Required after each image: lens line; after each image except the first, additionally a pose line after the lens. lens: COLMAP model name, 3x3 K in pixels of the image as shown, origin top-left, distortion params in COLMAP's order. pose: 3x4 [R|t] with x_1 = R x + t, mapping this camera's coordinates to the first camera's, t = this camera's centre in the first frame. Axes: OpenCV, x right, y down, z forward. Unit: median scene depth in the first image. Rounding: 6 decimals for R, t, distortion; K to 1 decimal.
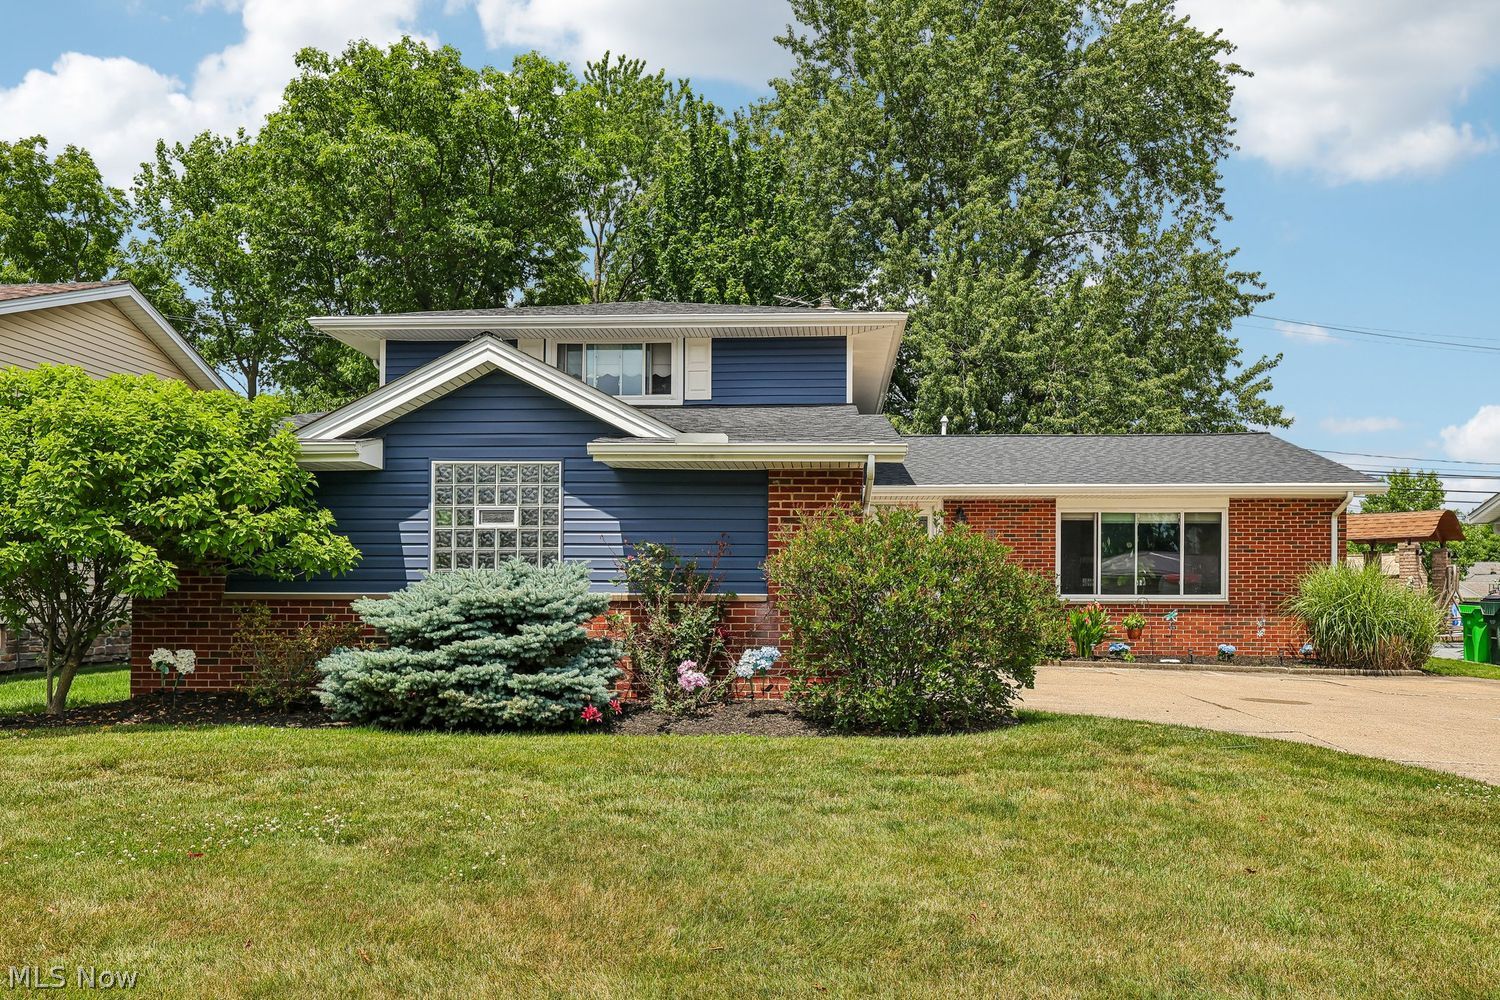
lens RADIAL K [[1058.1, 0, 750.0], [0, 1058.1, 500.0], [0, 0, 1]] dist [-0.008401, -0.004389]
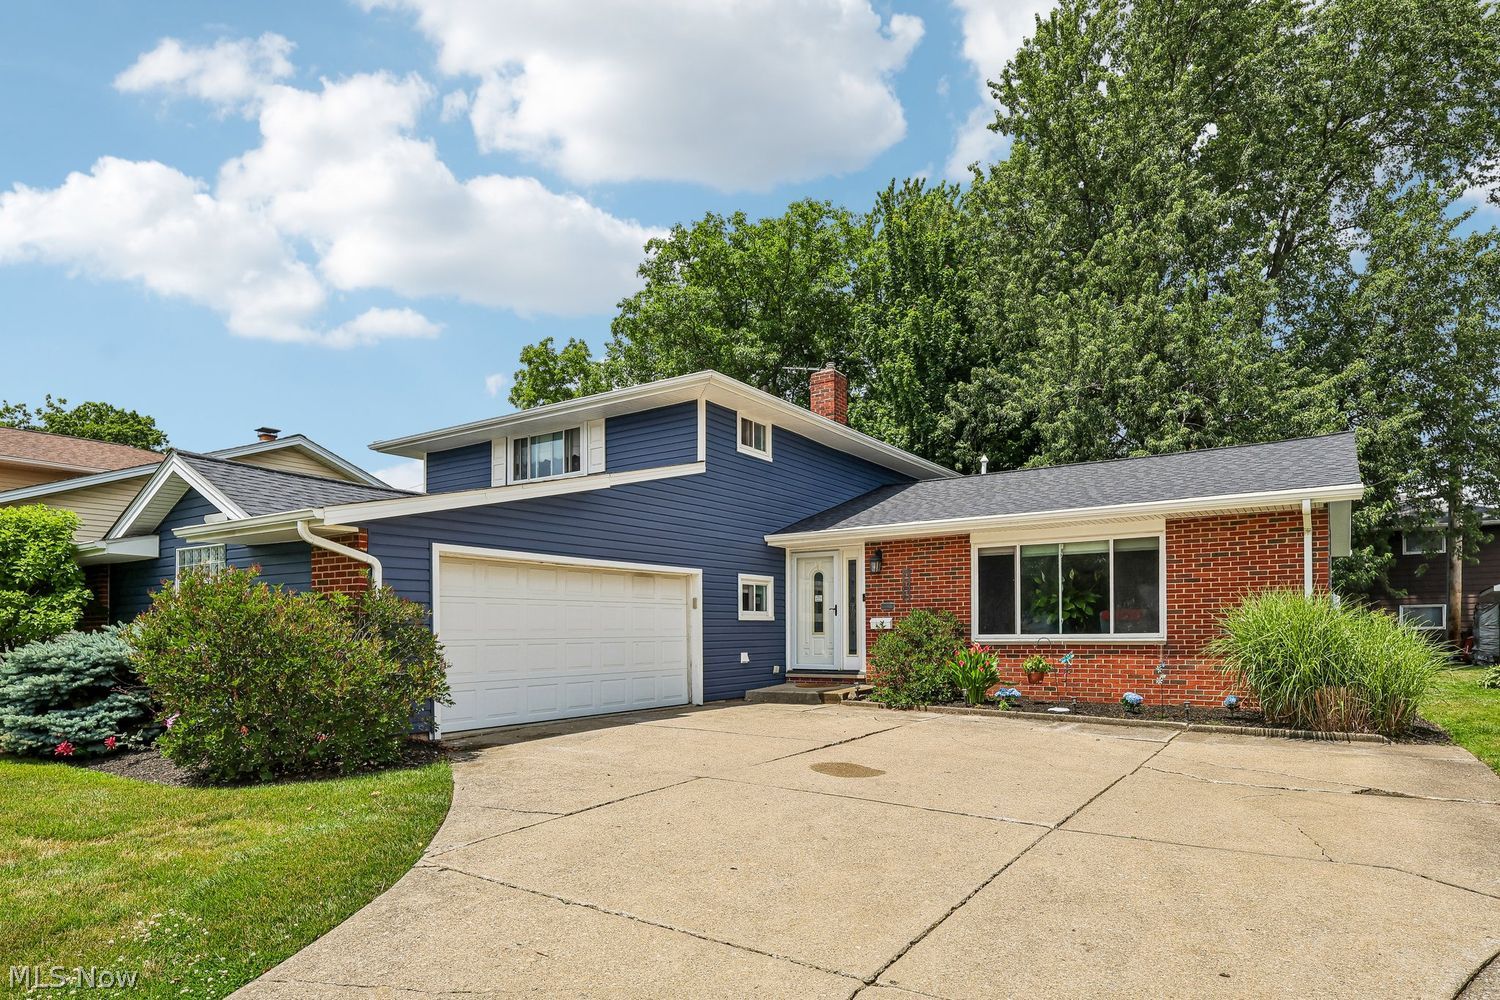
lens RADIAL K [[838.0, 0, 749.1], [0, 838.0, 551.2], [0, 0, 1]] dist [0.001607, 0.000413]
pose [[0.862643, -0.060855, -0.502139, 0.499331], [0.059476, 0.998053, -0.018779, 0.016868], [0.502304, -0.013665, 0.864583, 0.248086]]
